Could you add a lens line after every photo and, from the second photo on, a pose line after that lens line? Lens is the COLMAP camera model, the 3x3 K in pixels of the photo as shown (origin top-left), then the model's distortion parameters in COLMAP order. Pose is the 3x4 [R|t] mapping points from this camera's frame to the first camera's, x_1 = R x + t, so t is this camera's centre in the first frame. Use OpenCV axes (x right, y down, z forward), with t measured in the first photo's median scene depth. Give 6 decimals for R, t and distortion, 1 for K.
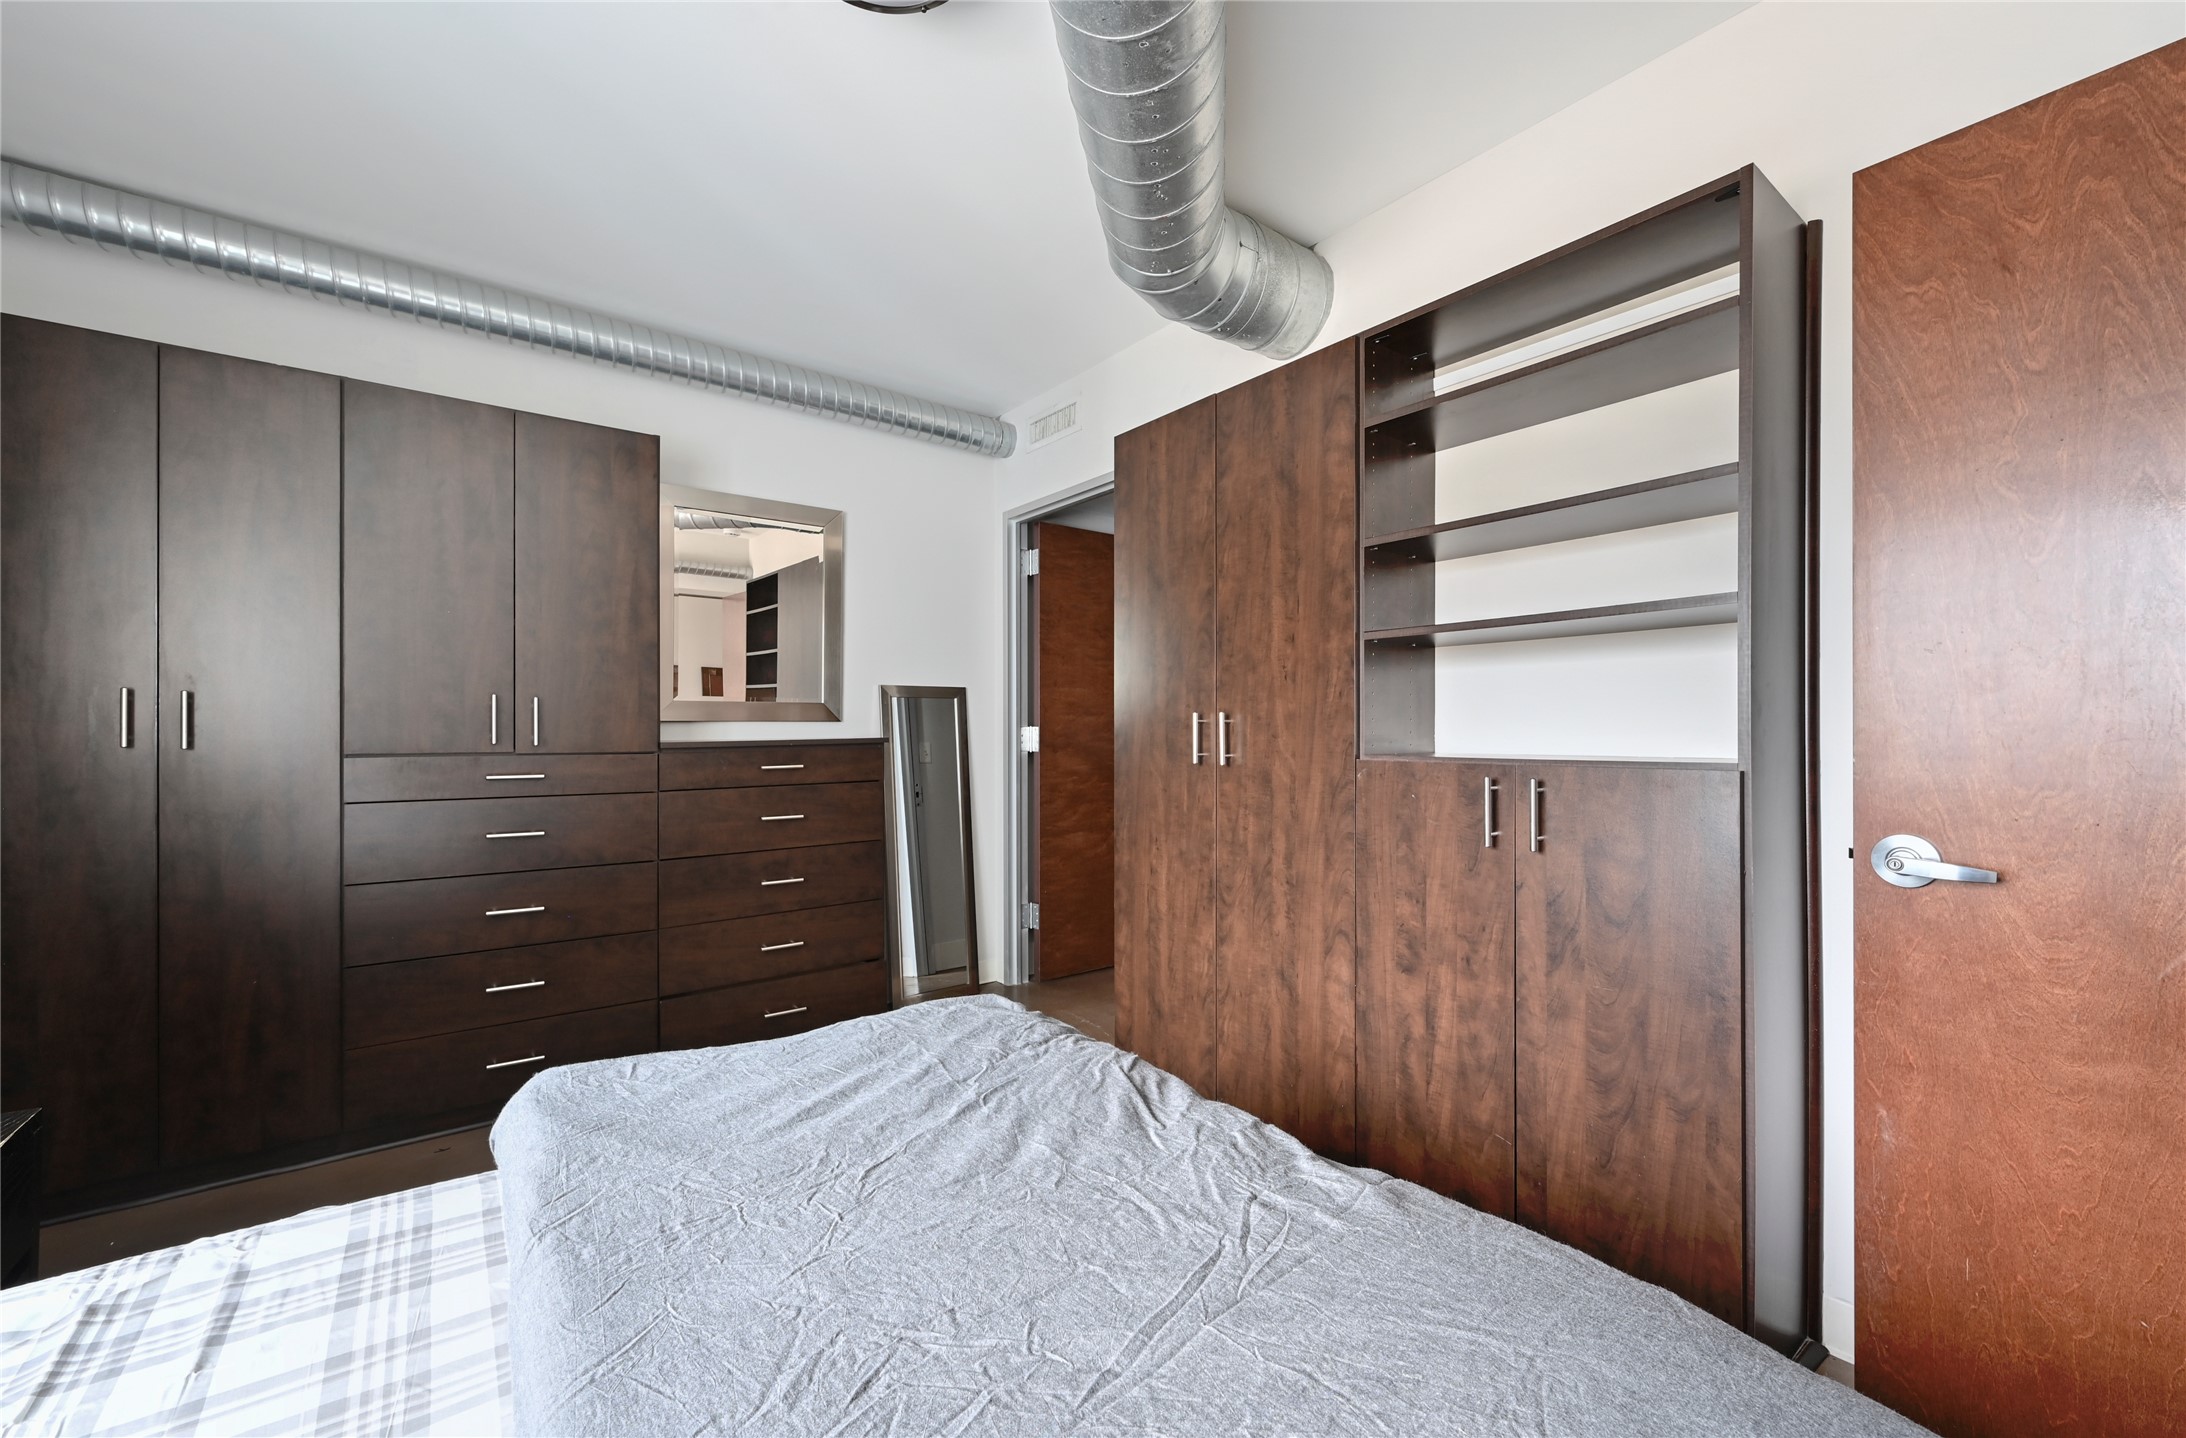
lens RADIAL K [[877.5, 0, 1102.3], [0, 877.5, 725.2], [0, 0, 1]] dist [0.000176, 0.000112]
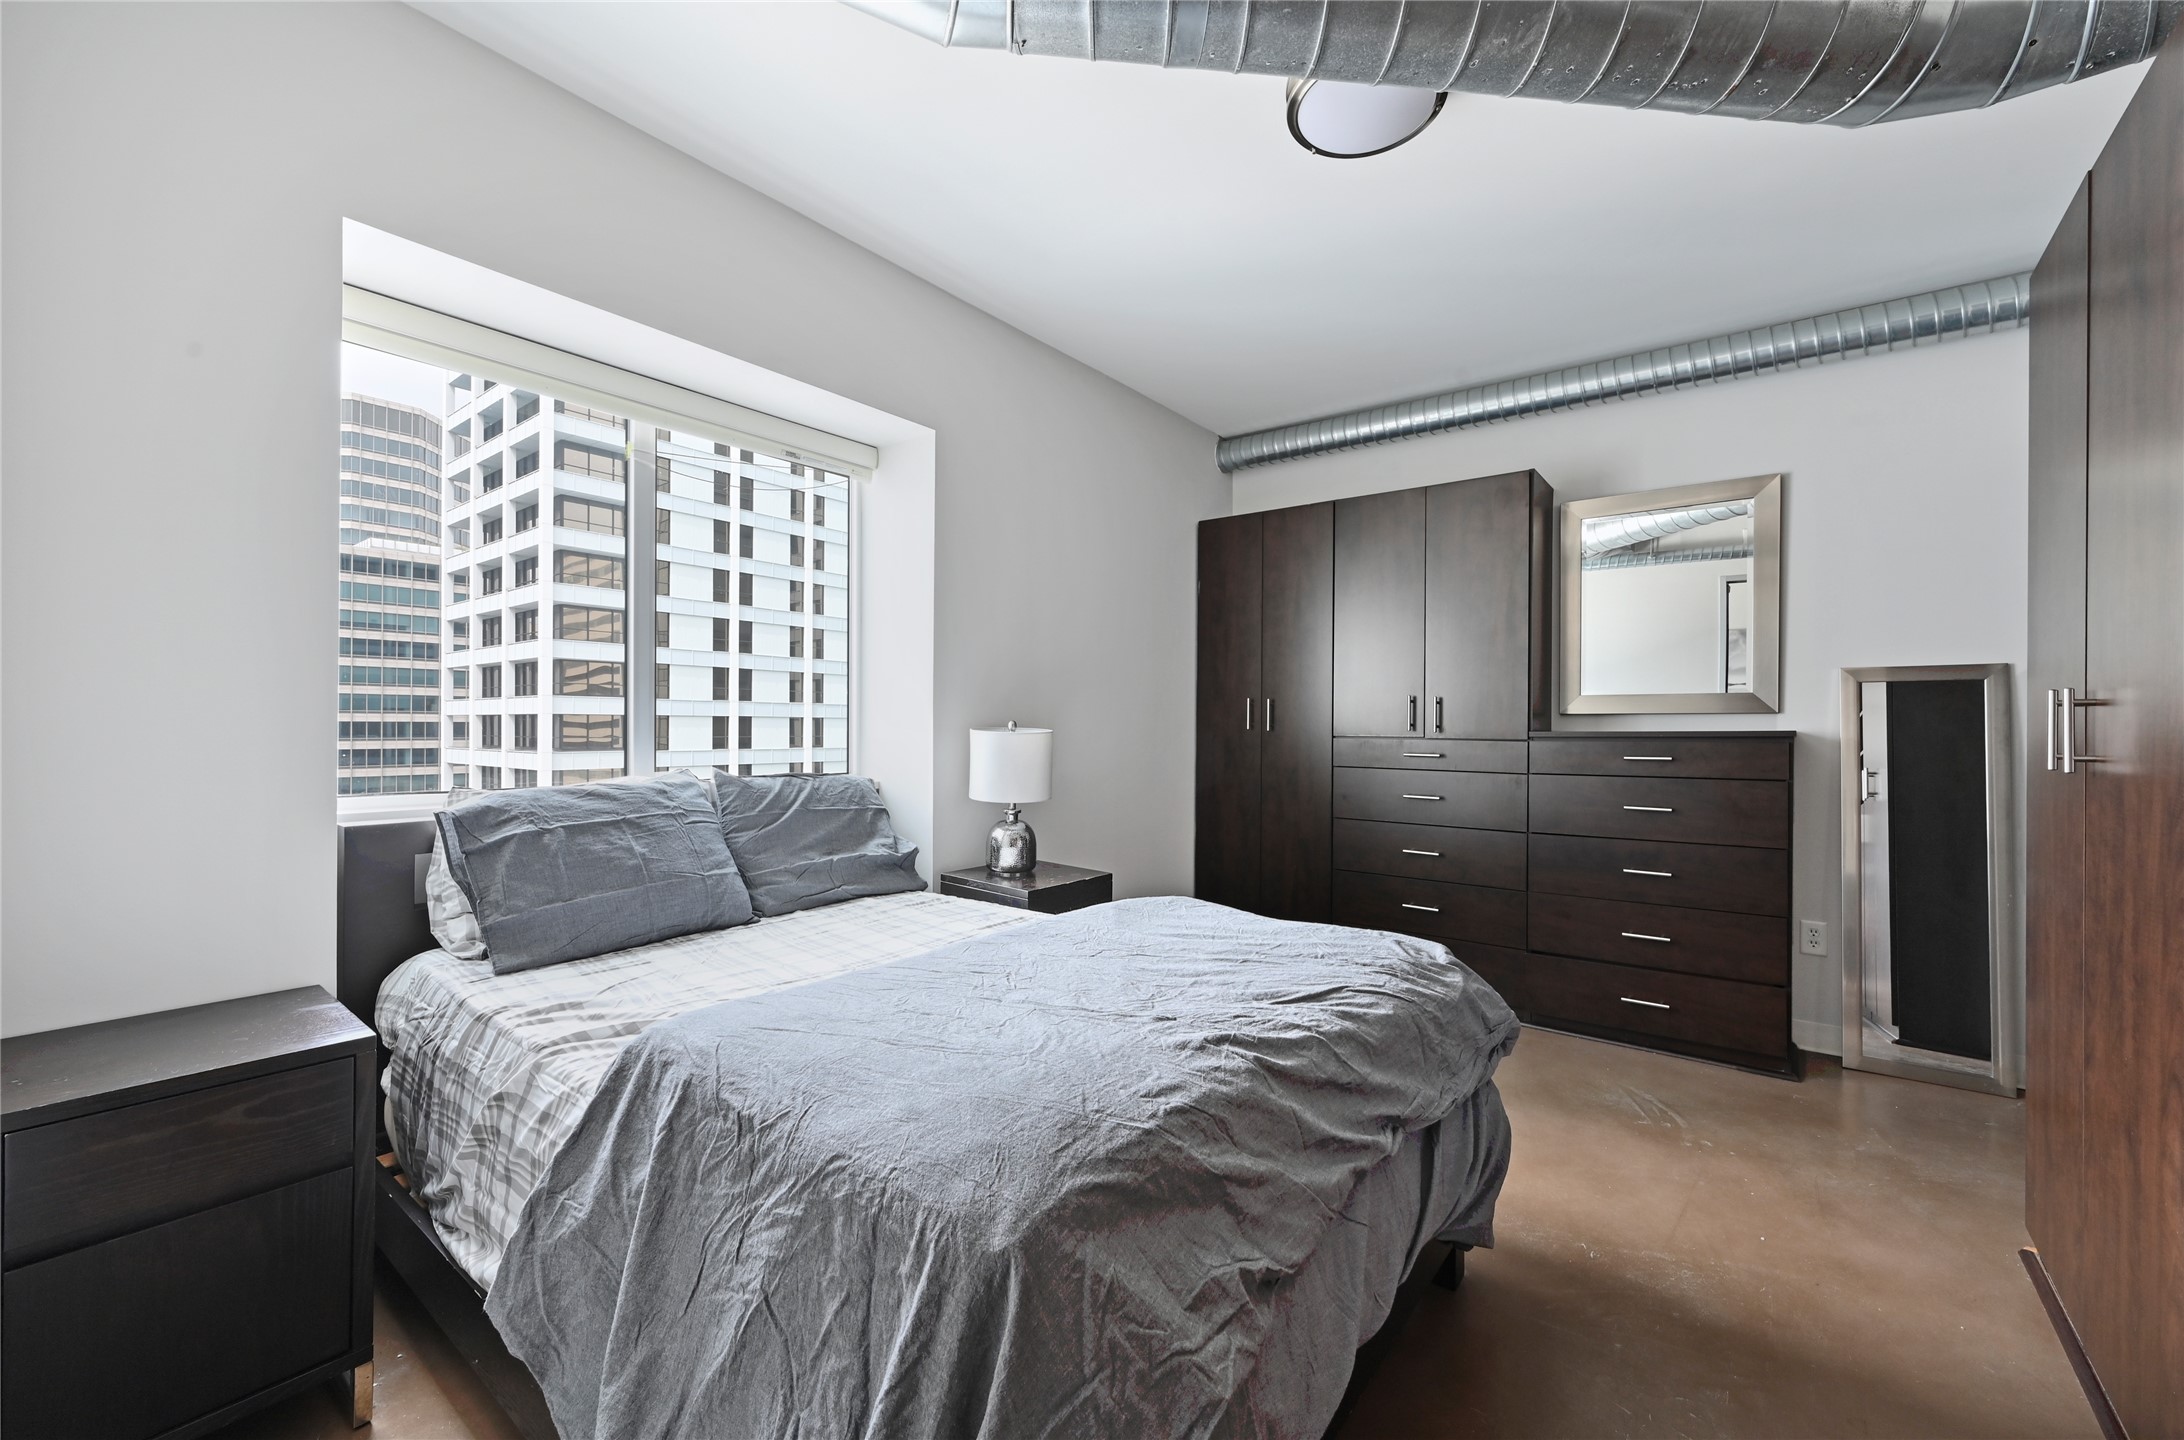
lens RADIAL K [[876.7, 0, 1101.3], [0, 876.7, 726.2], [0, 0, 1]] dist [0.000176, 0.000112]
pose [[0.256700, 0.003396, -0.966485, 0.573640], [-0.002502, 0.999993, 0.002850, 0.011714], [0.966488, 0.001686, 0.256706, 0.178965]]
